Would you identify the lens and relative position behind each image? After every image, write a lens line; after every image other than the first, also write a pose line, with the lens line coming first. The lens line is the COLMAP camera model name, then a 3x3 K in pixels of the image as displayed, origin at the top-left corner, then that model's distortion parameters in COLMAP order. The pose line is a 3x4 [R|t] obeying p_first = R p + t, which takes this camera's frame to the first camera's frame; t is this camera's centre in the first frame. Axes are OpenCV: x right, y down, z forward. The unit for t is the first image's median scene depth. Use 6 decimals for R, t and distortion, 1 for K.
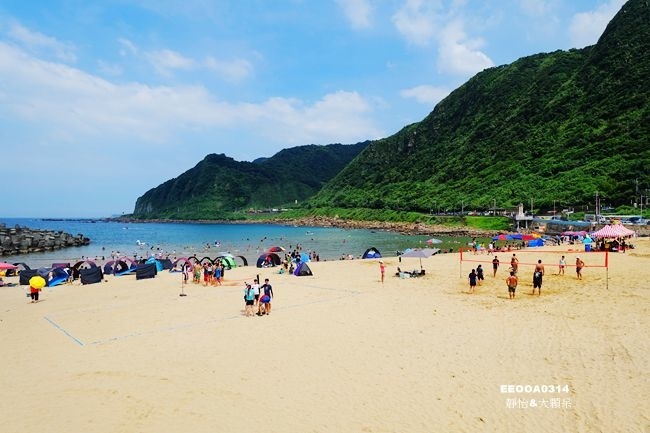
lens RADIAL K [[448.5, 0, 325.5], [0, 448.5, 217.9], [0, 0, 1]] dist [0.003182, -0.004637]
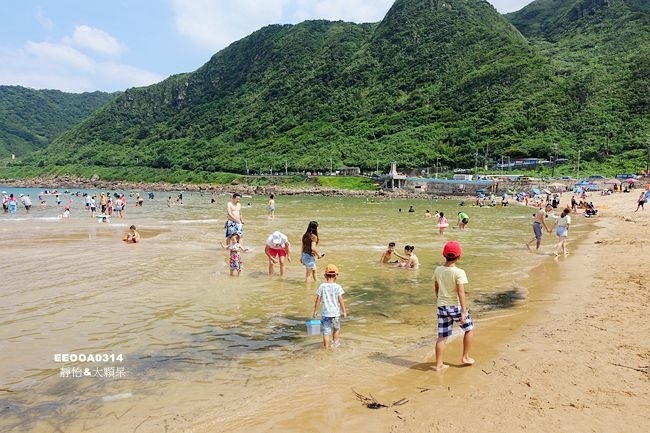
lens RADIAL K [[449.9, 0, 325.7], [0, 449.9, 217.6], [0, 0, 1]] dist [0.007134, -0.005057]
pose [[0.824989, -0.016090, 0.564919, -0.074541], [-0.020163, 0.998120, 0.057873, 0.011953], [-0.564788, -0.059136, 0.823114, 0.117611]]
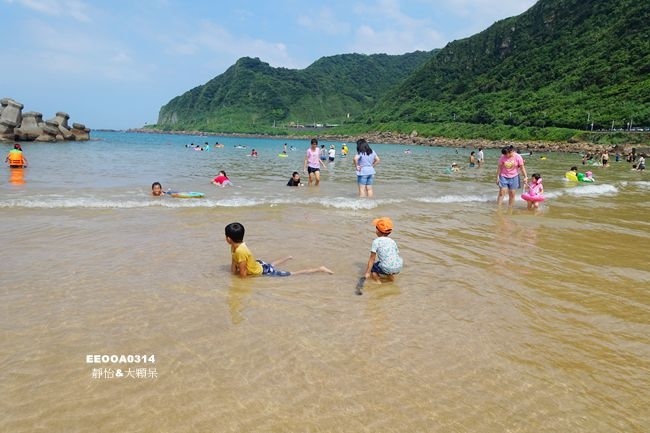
lens RADIAL K [[448.5, 0, 325.5], [0, 448.5, 217.9], [0, 0, 1]] dist [0.003182, -0.004637]
pose [[0.998183, 0.046906, -0.037821, -0.080413], [-0.039795, 0.984518, 0.170708, 0.013031], [0.045243, -0.168892, 0.984596, 0.163273]]
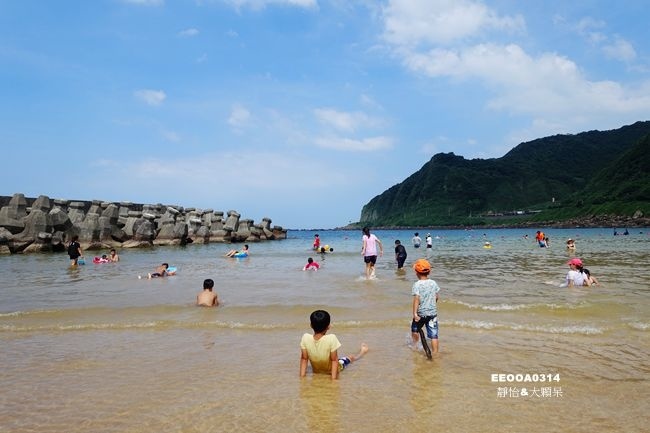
lens RADIAL K [[448.5, 0, 325.5], [0, 448.5, 217.9], [0, 0, 1]] dist [0.003182, -0.004637]
pose [[0.887281, -0.026381, -0.460475, -0.070164], [0.015036, 0.999487, -0.028289, 0.013118], [0.460985, 0.018177, 0.887222, 0.157428]]
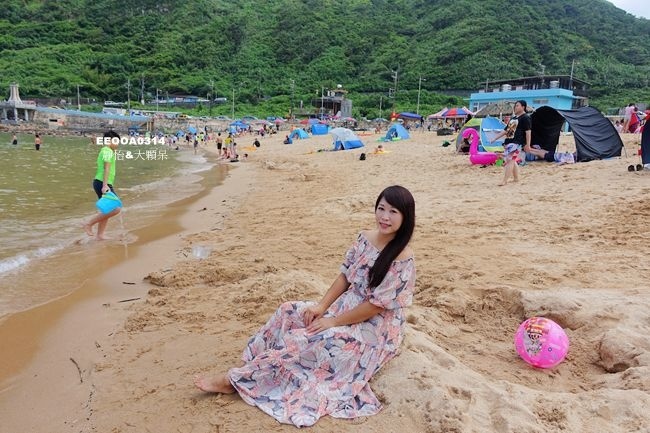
lens RADIAL K [[448.5, 0, 325.5], [0, 448.5, 217.9], [0, 0, 1]] dist [0.003182, -0.004637]
pose [[0.271433, -0.144006, 0.951623, -0.043317], [-0.050181, 0.985281, 0.163413, 0.012586], [-0.961148, -0.092109, 0.260211, 0.129338]]
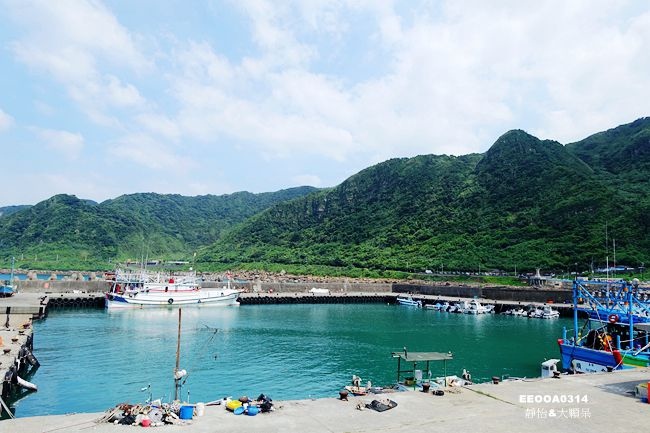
lens RADIAL K [[448.5, 0, 325.5], [0, 448.5, 217.9], [0, 0, 1]] dist [0.003182, -0.004637]
pose [[0.870012, 0.080072, 0.486486, -0.359605], [-0.021521, 0.991951, -0.124781, 0.000826], [-0.492561, 0.098091, 0.864732, 0.002610]]
